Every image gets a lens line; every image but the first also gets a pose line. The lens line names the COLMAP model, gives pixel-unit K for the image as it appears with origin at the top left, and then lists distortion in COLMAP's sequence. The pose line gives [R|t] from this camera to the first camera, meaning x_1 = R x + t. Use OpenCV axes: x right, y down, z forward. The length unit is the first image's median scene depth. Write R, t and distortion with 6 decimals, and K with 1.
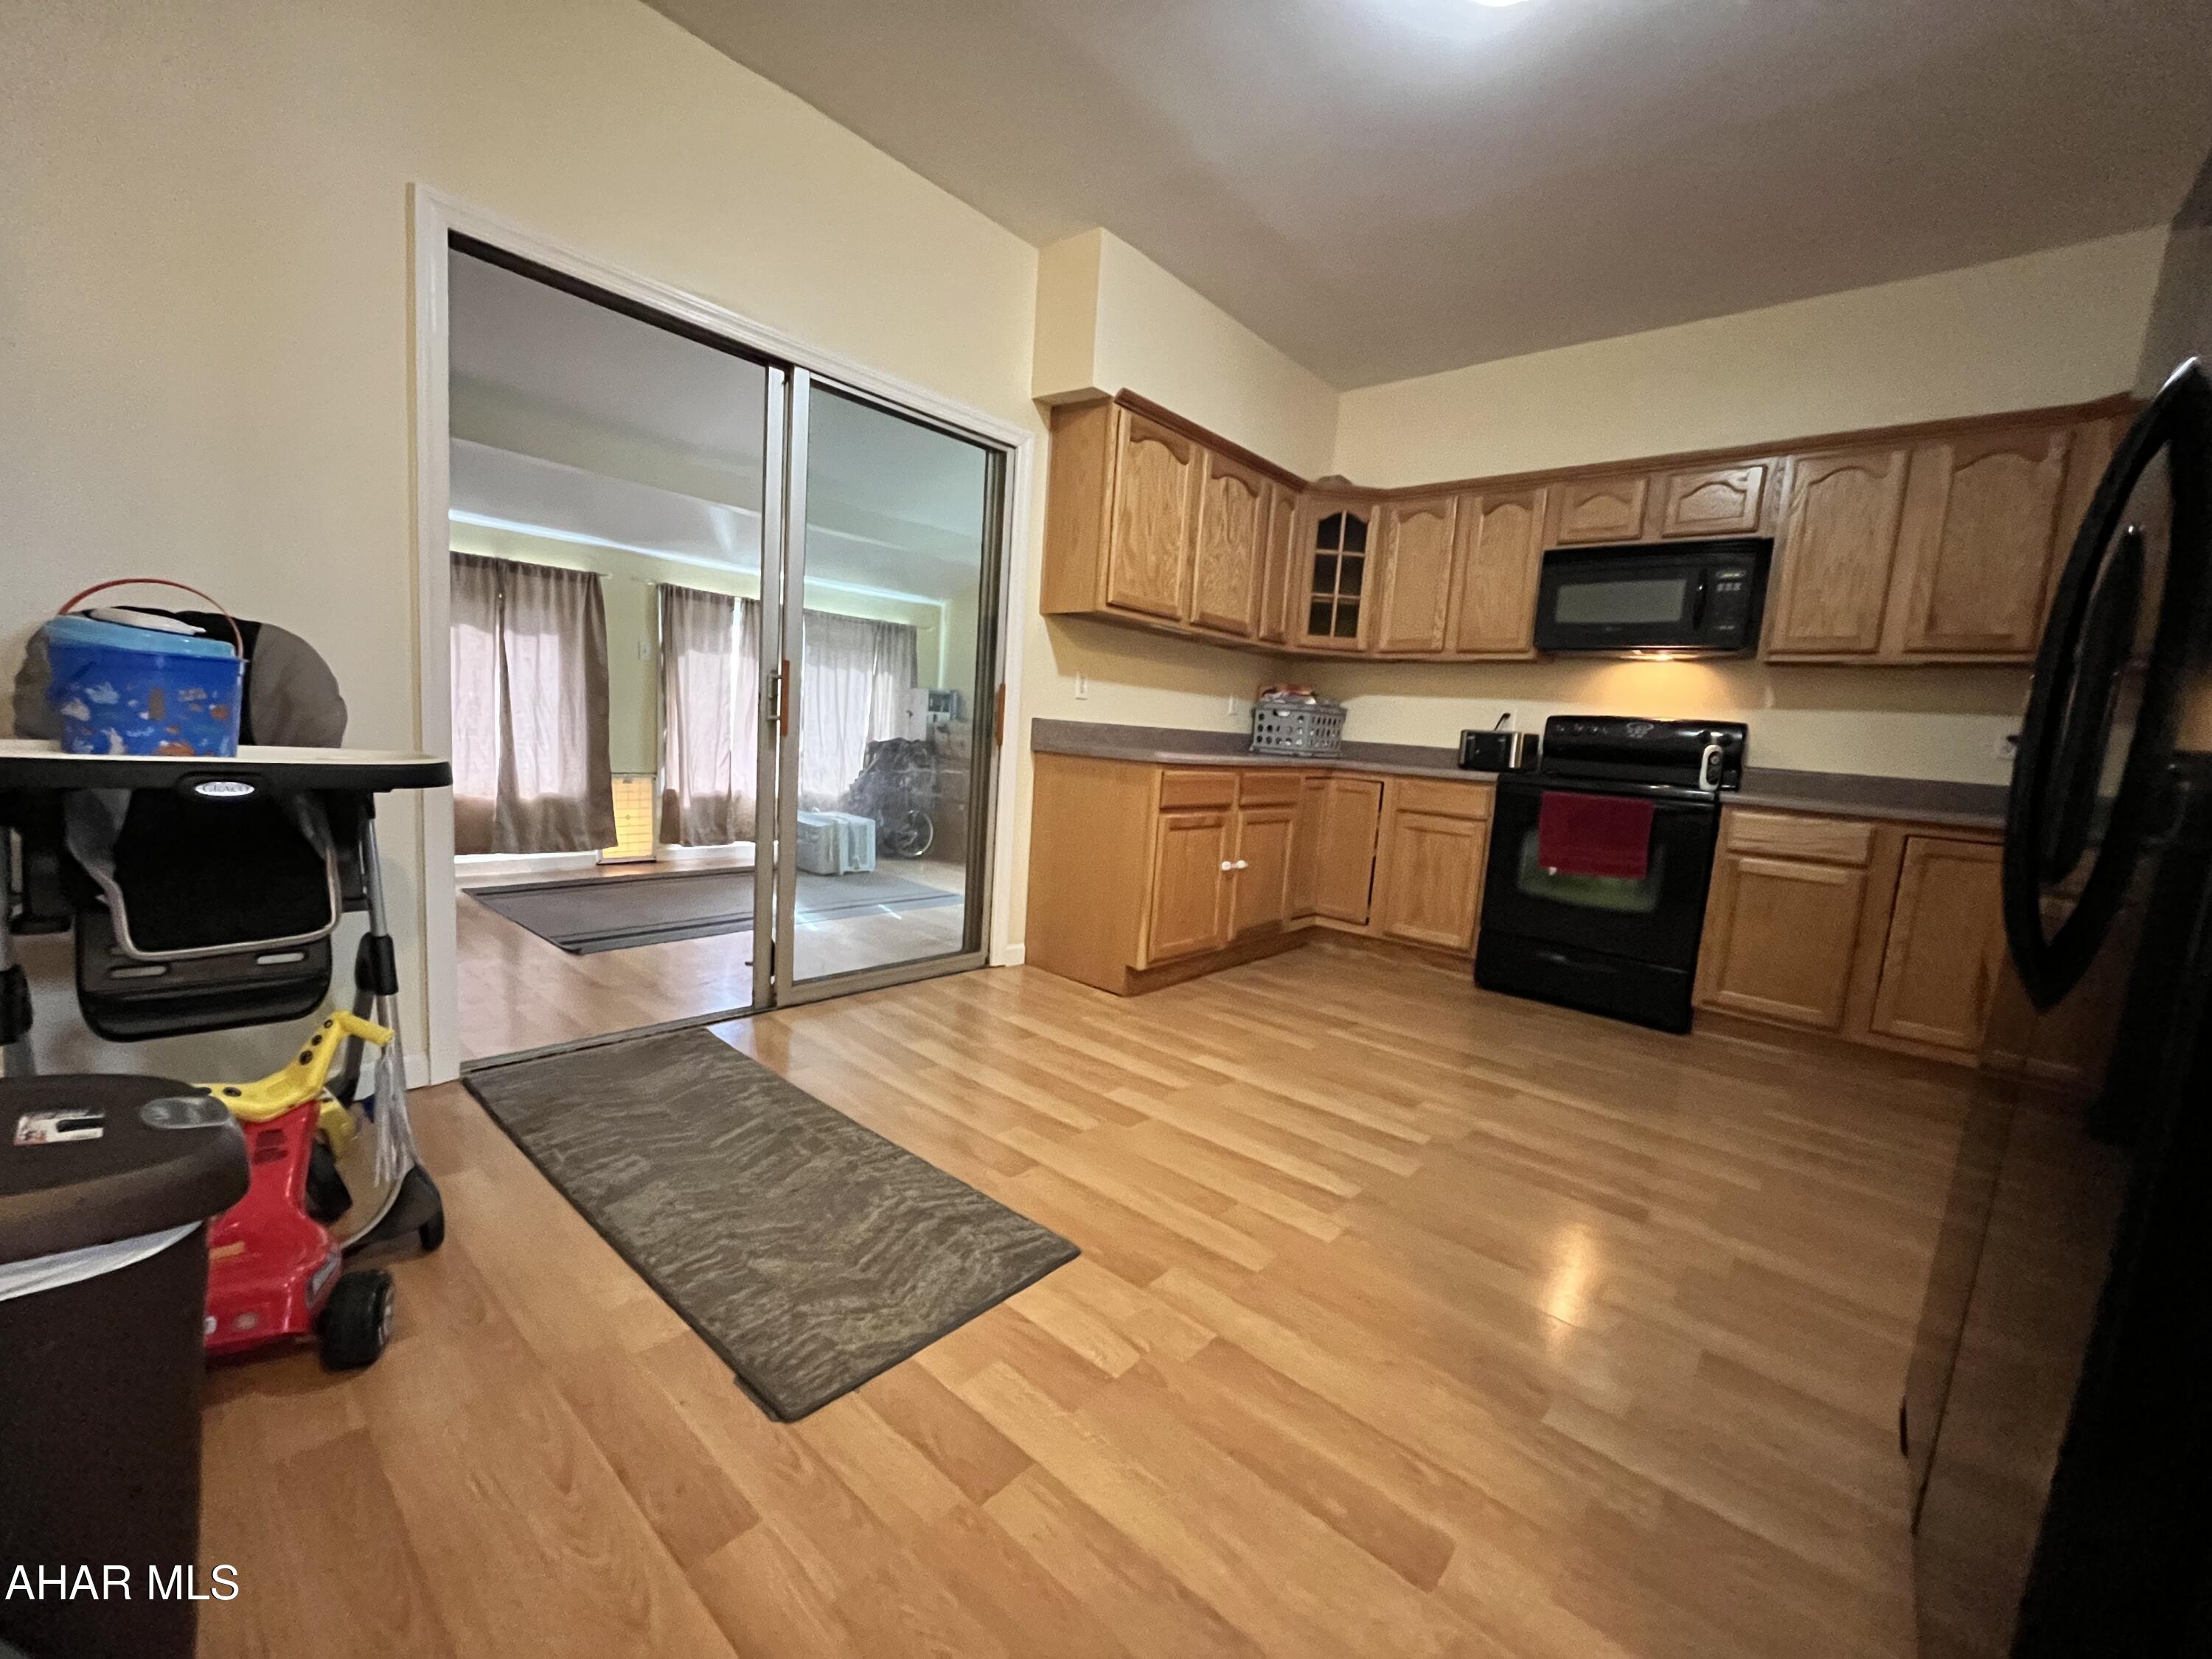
lens RADIAL K [[873.5, 0, 1106.0], [0, 873.5, 829.5], [0, 0, 1]] dist [-0.002077, -0.000235]
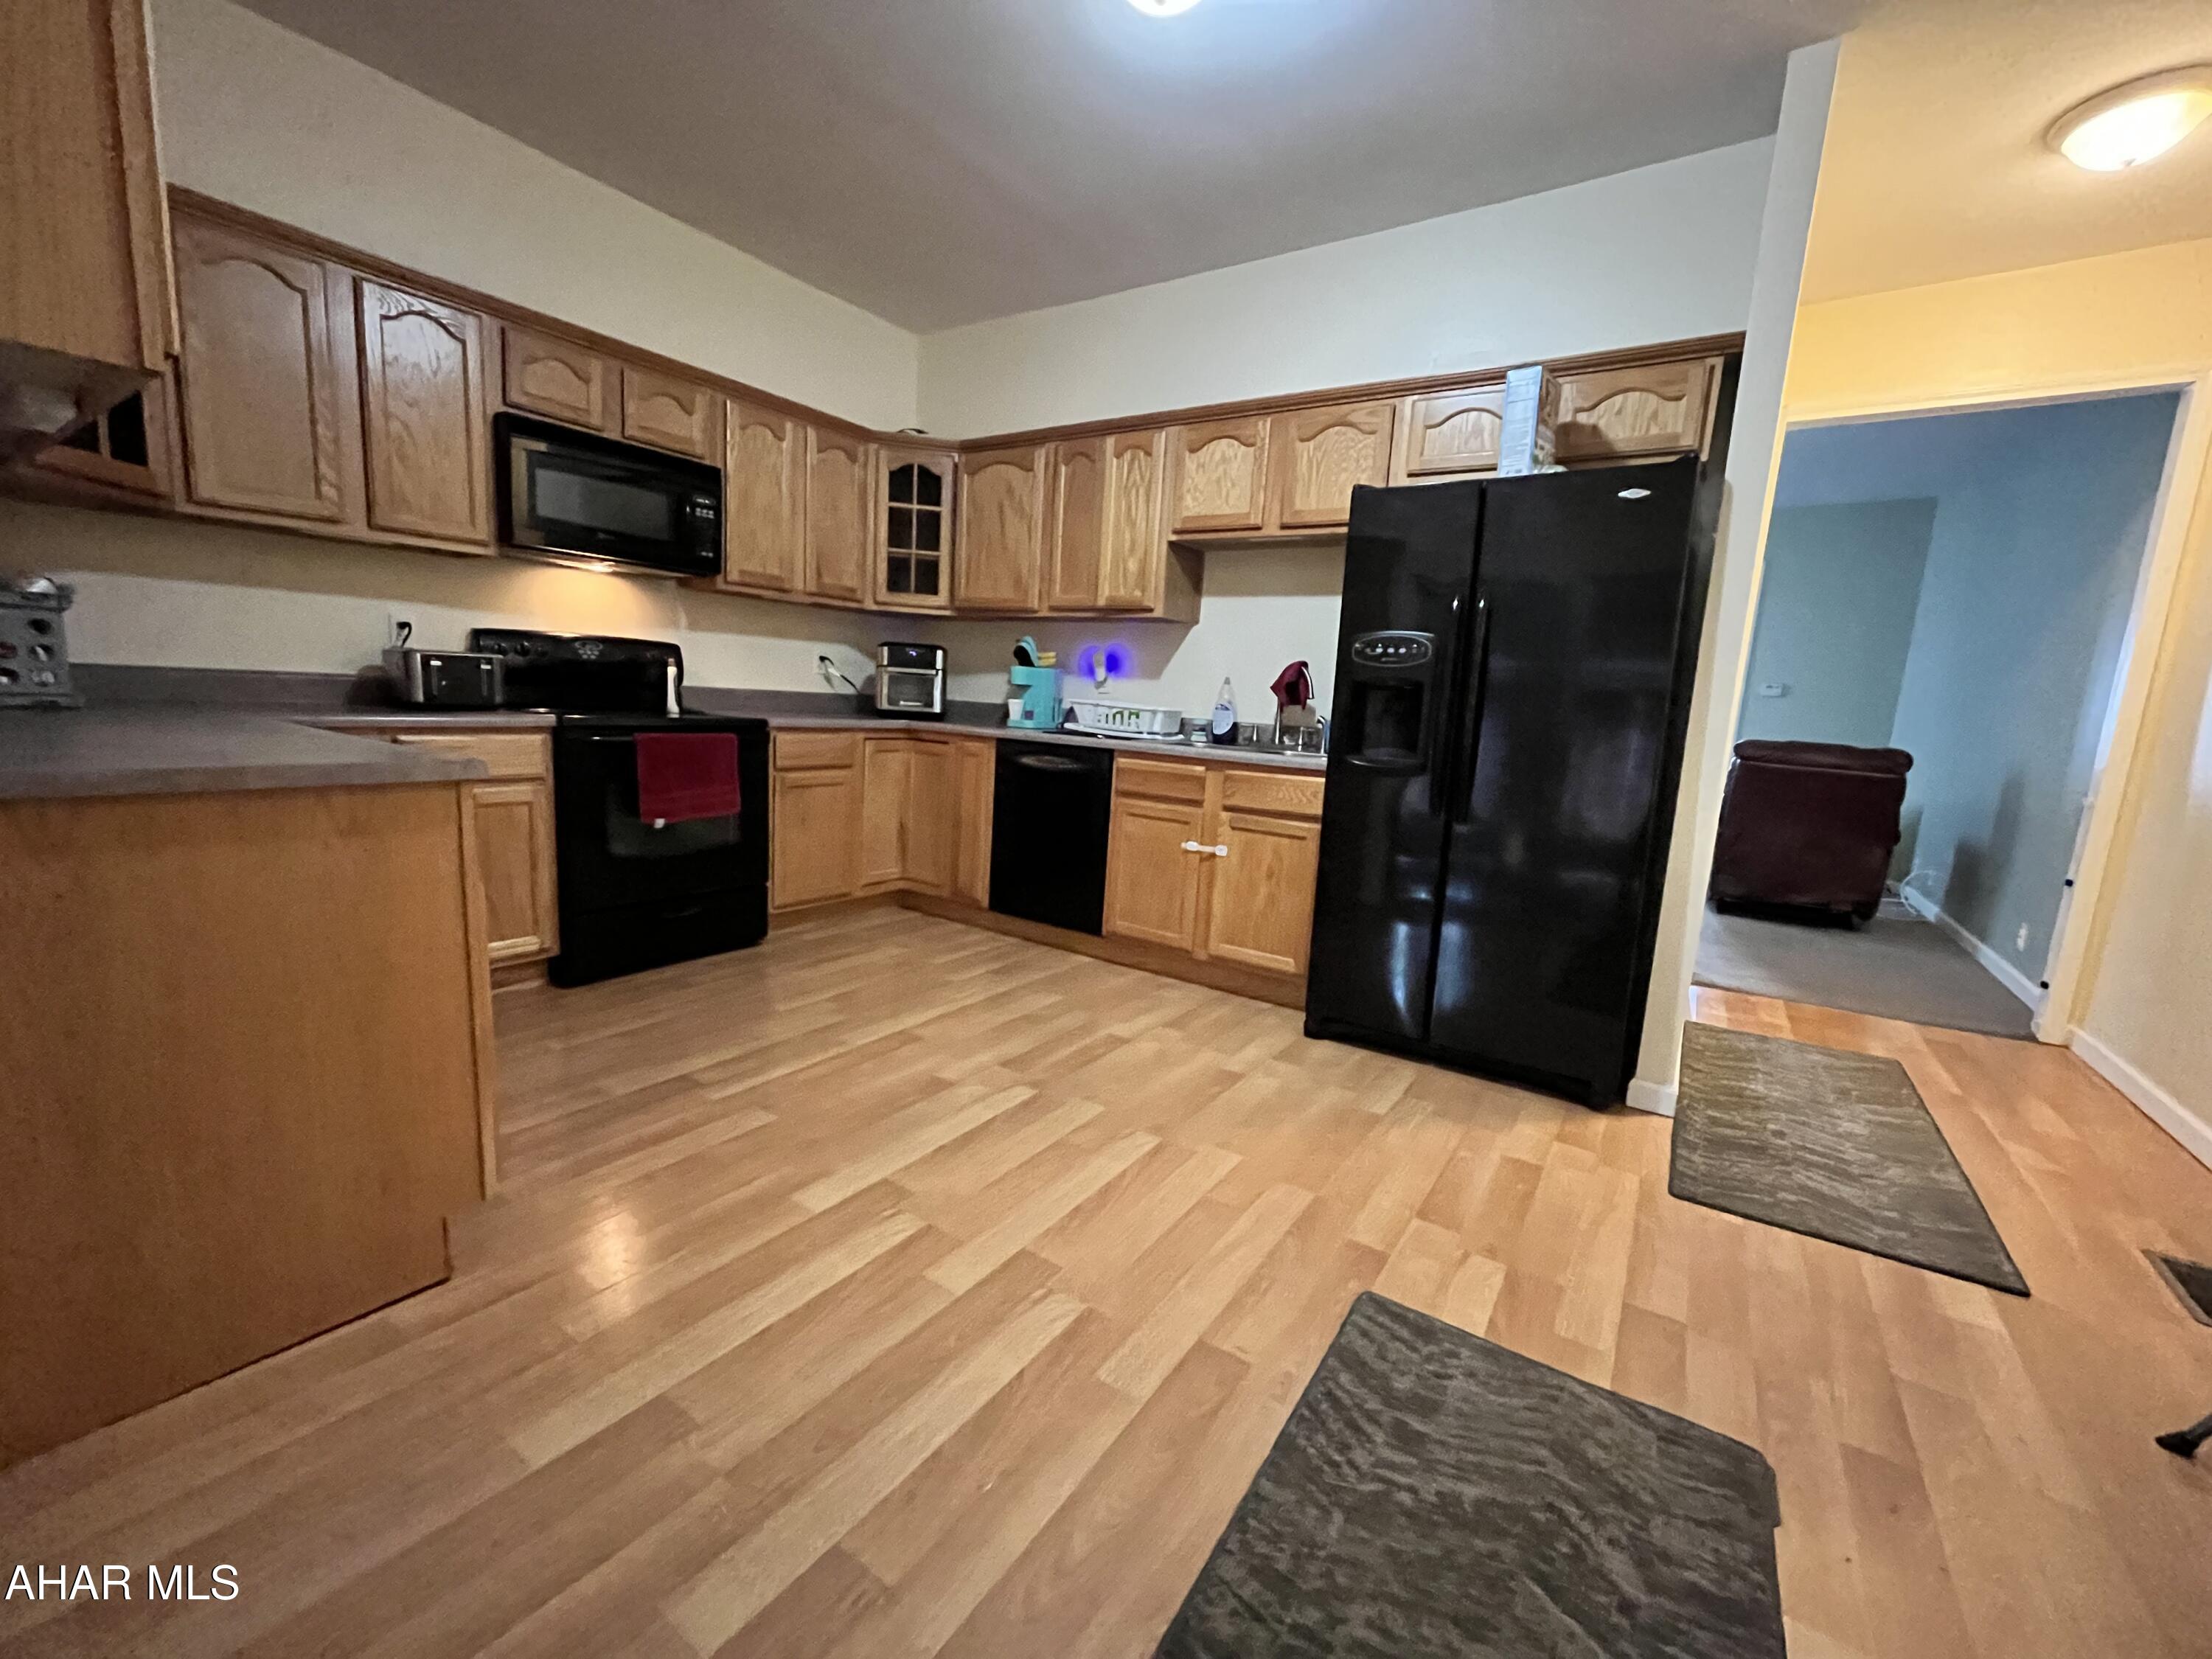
lens RADIAL K [[873.5, 0, 1106.0], [0, 873.5, 829.5], [0, 0, 1]] dist [-0.002077, -0.000235]
pose [[-0.102713, -0.227457, 0.968356, -0.608876], [0.050630, 0.971048, 0.233459, -0.199334], [-0.993422, 0.073007, -0.088223, 0.973358]]
